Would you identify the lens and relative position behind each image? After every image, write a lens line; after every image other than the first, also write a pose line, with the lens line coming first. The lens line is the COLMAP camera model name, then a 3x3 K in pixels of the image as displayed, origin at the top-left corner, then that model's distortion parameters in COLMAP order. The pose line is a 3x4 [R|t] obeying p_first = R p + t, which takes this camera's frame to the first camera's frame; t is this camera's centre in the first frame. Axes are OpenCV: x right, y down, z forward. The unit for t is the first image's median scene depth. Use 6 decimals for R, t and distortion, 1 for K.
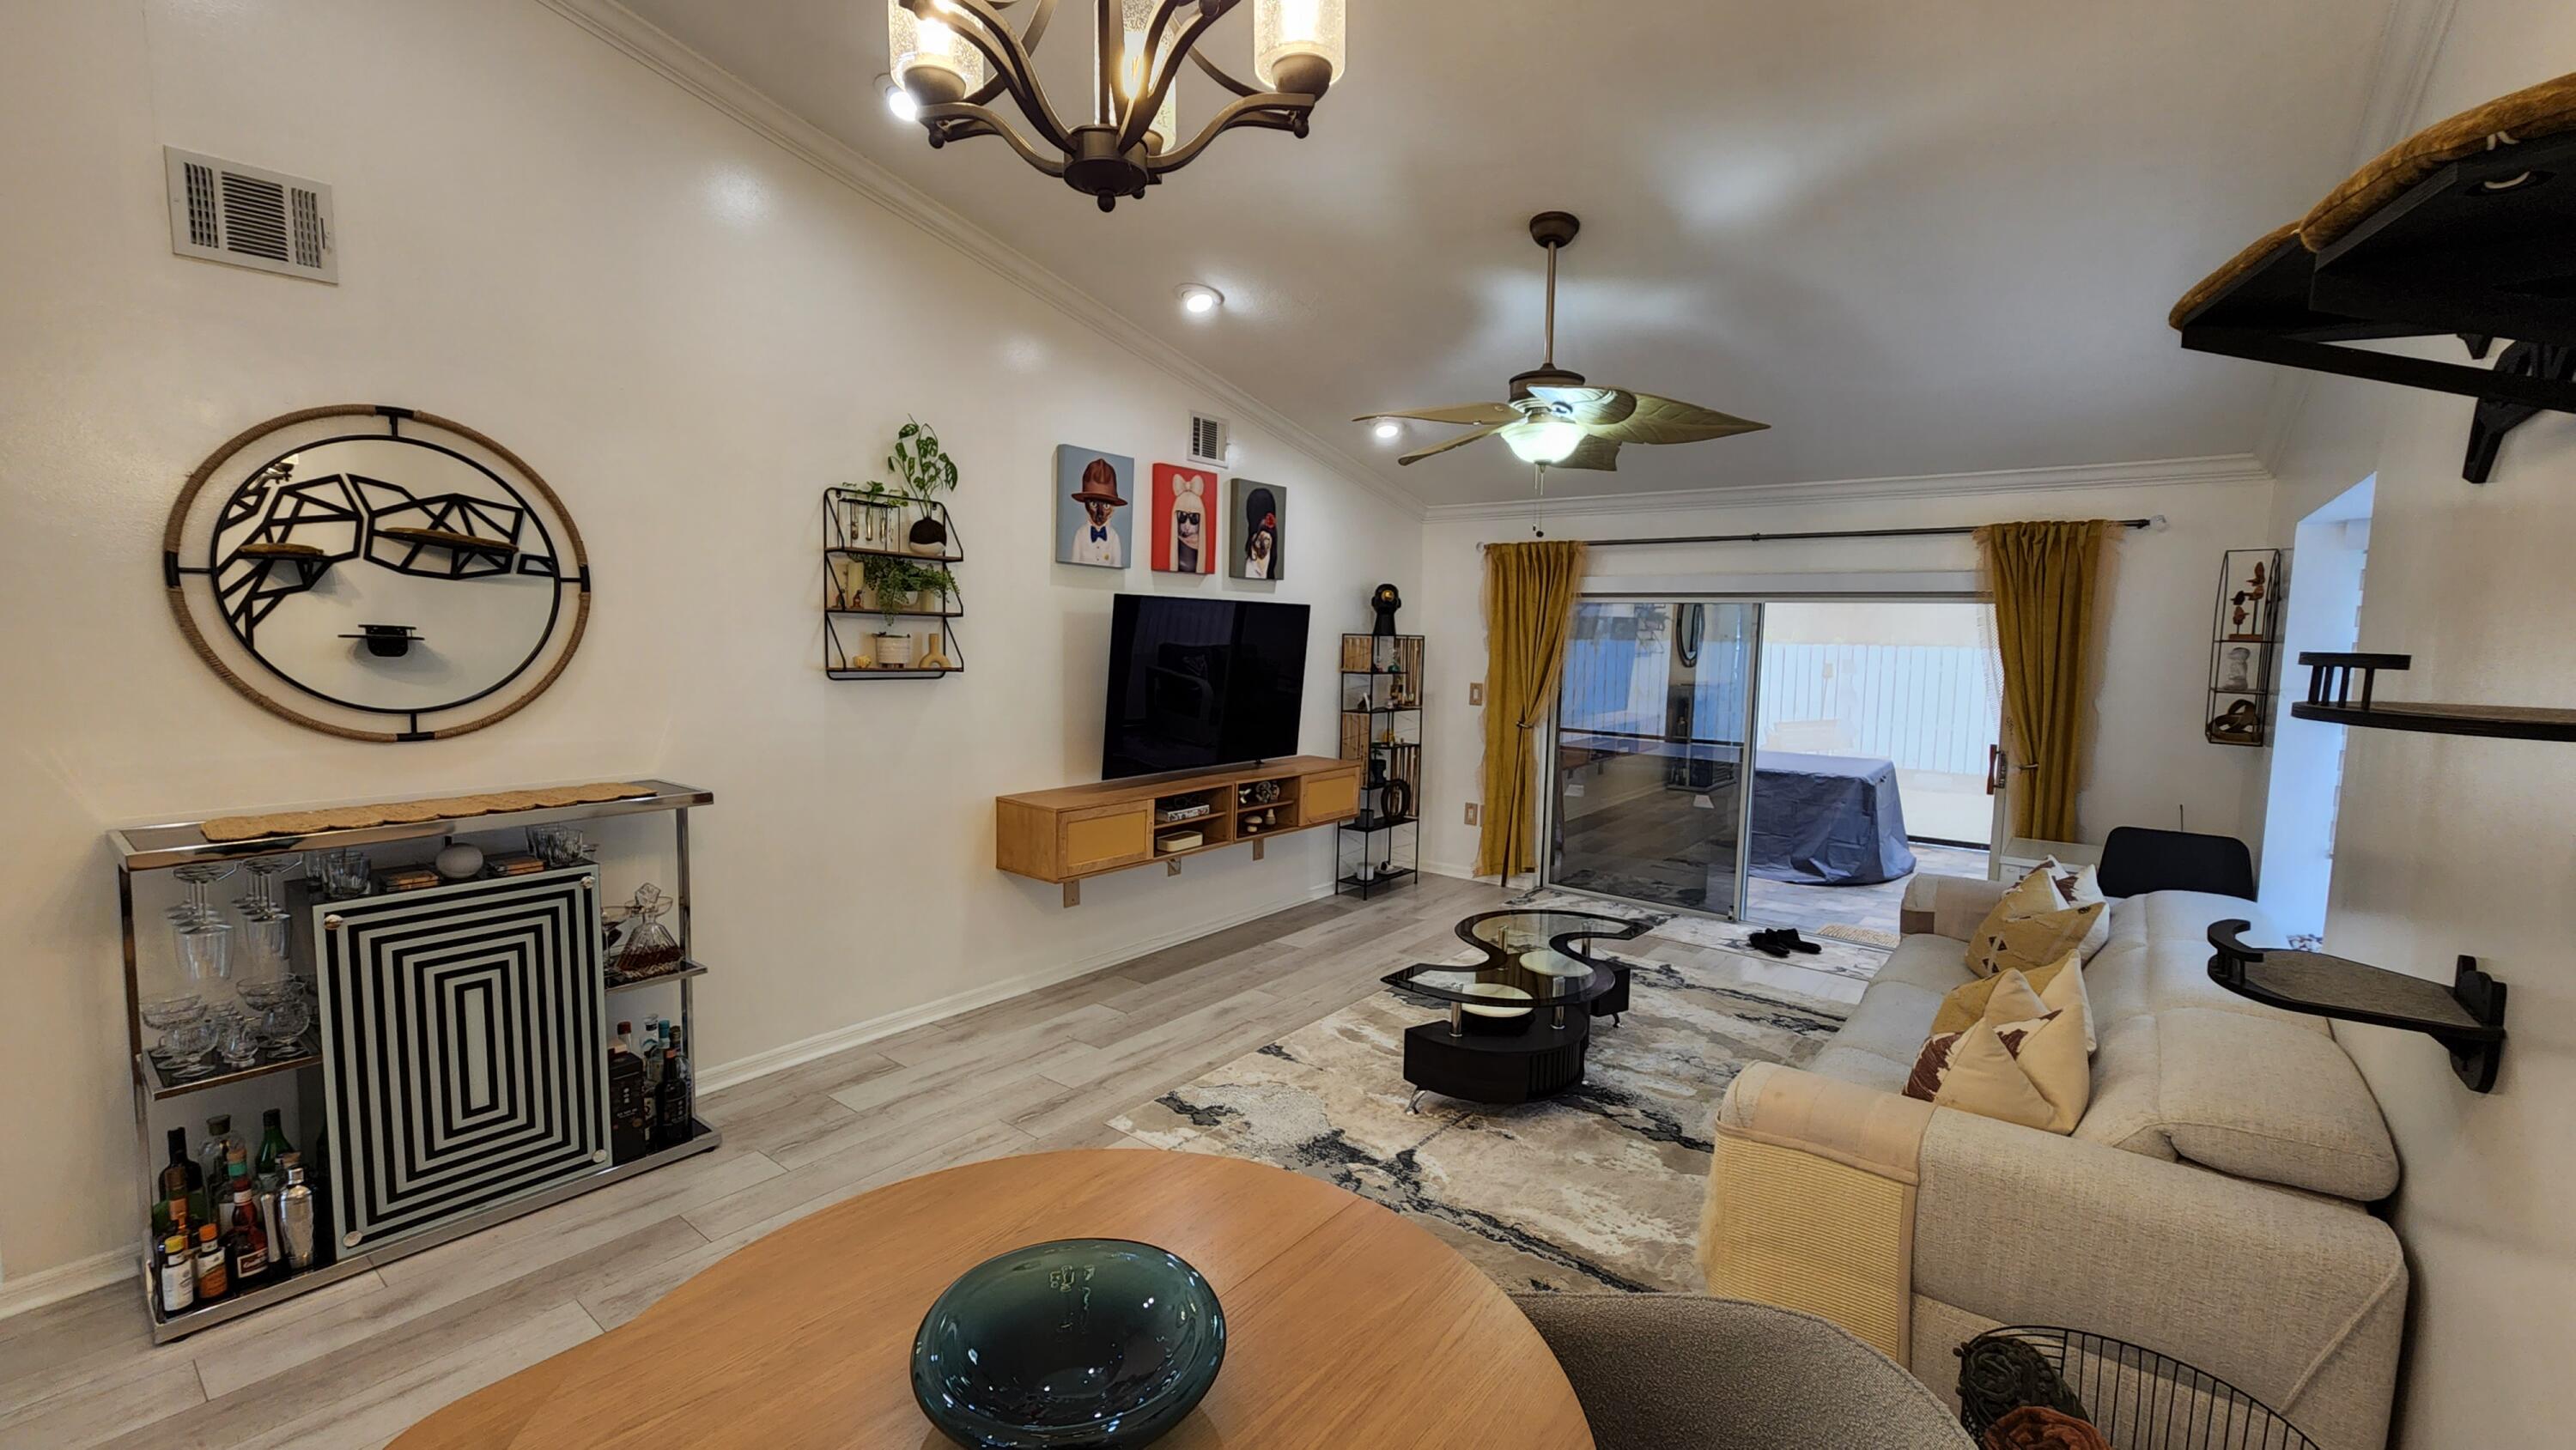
lens RADIAL K [[1053.7, 0, 1270.8], [0, 1053.7, 720.2], [0, 0, 1]] dist [0.004050, -0.000269]
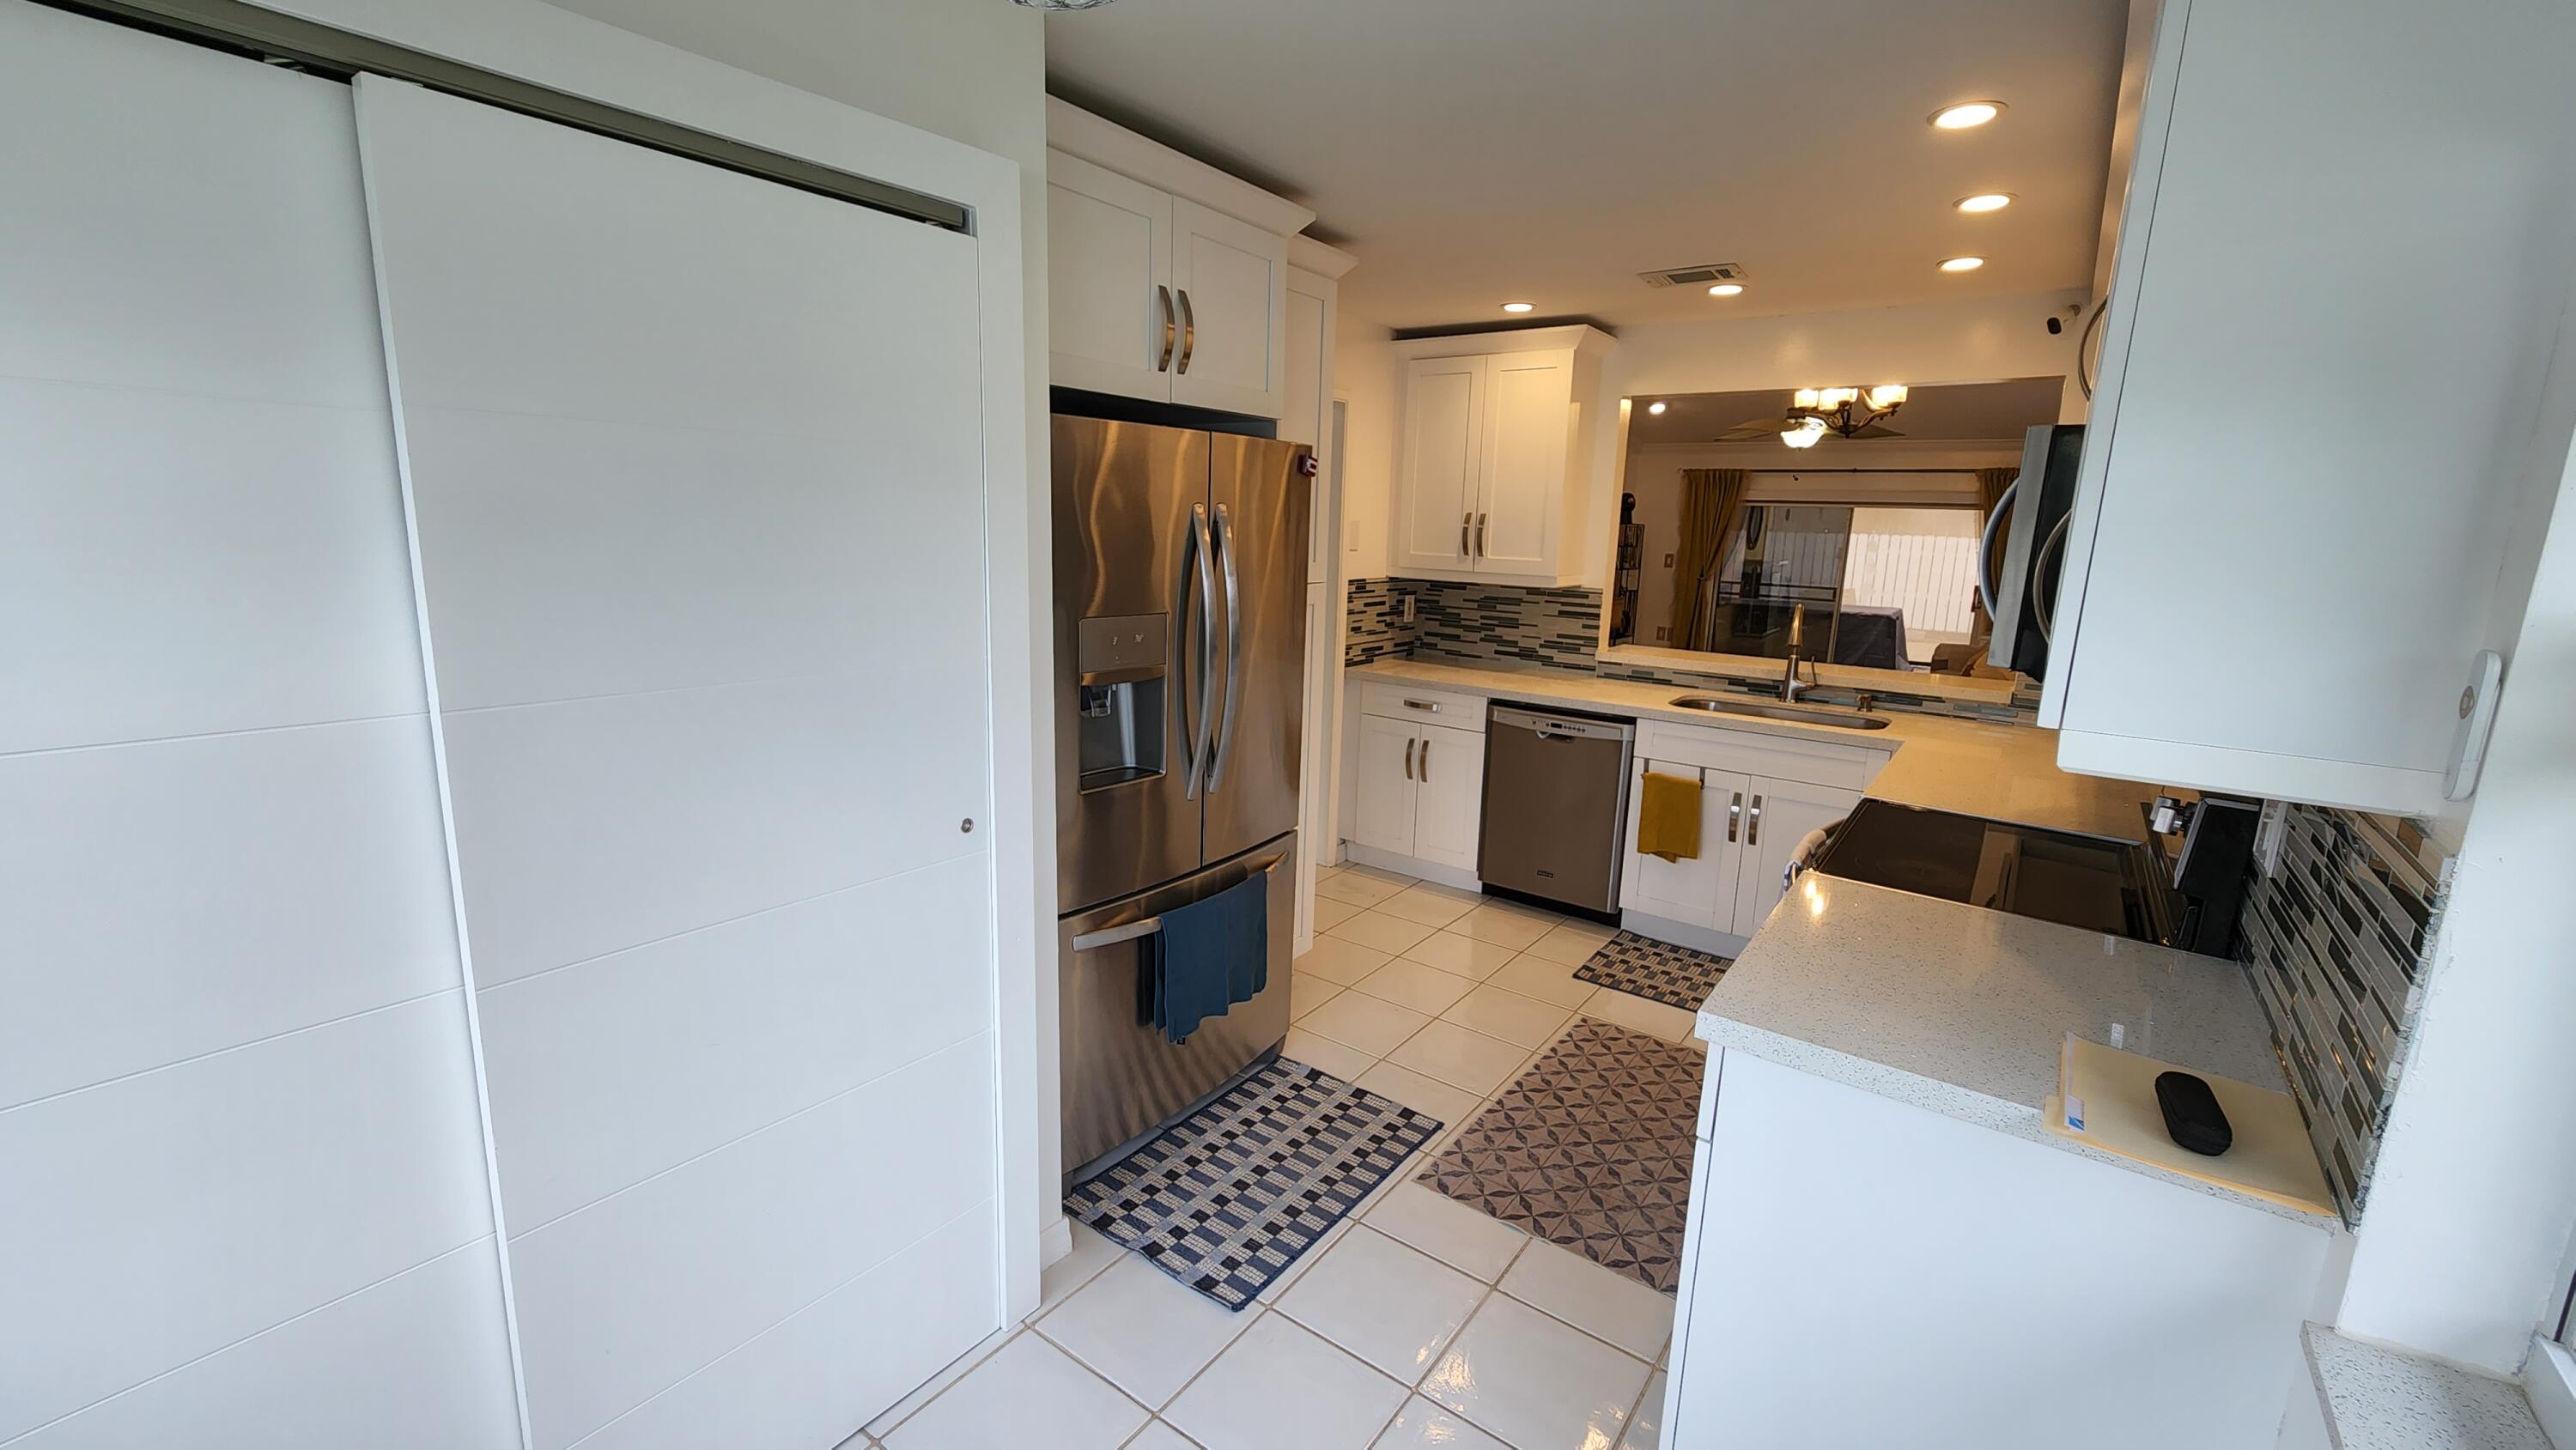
lens RADIAL K [[1053.7, 0, 1270.8], [0, 1053.7, 720.2], [0, 0, 1]] dist [0.004050, -0.000269]
pose [[0.999318, 0.002381, 0.036838, -0.805834], [-0.006227, 0.994490, 0.104646, 0.089843], [-0.036386, -0.104804, 0.993827, -1.069563]]
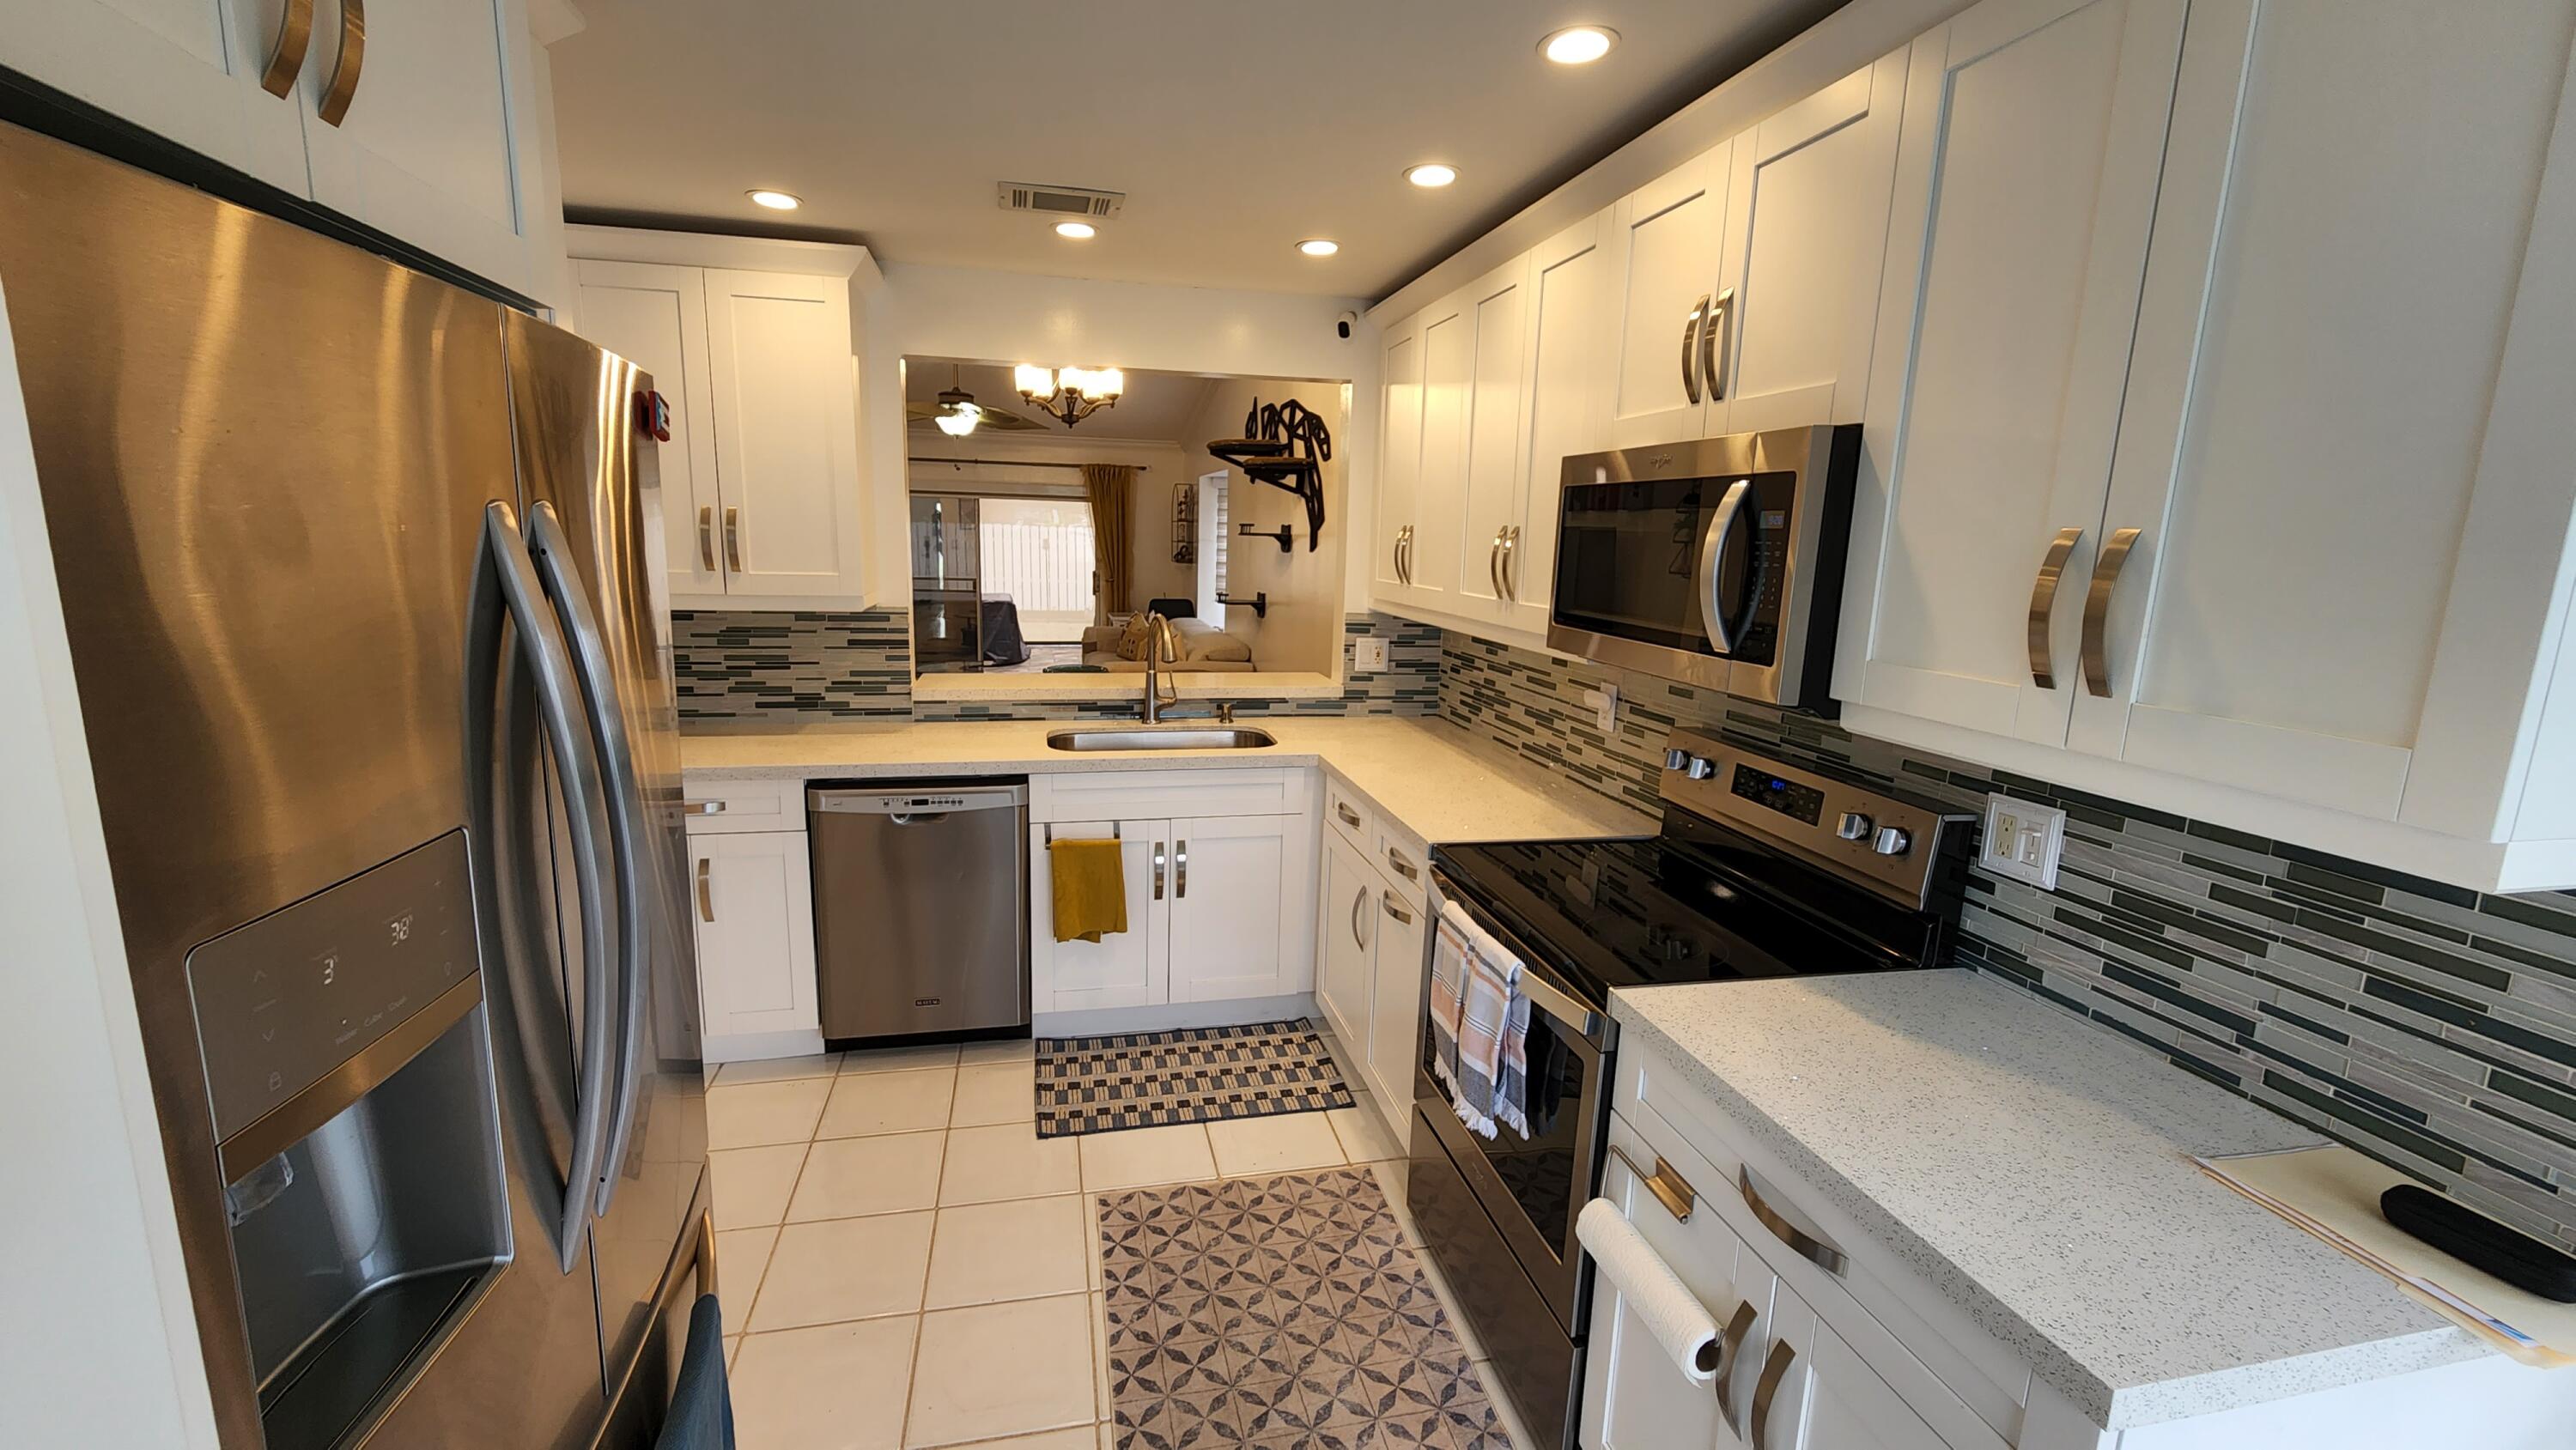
lens RADIAL K [[1053.7, 0, 1270.8], [0, 1053.7, 720.2], [0, 0, 1]] dist [0.004050, -0.000269]
pose [[0.629203, -0.142740, 0.764021, -0.893818], [0.055251, 0.988719, 0.139218, 0.053994], [-0.775274, -0.045384, 0.629992, -0.731927]]
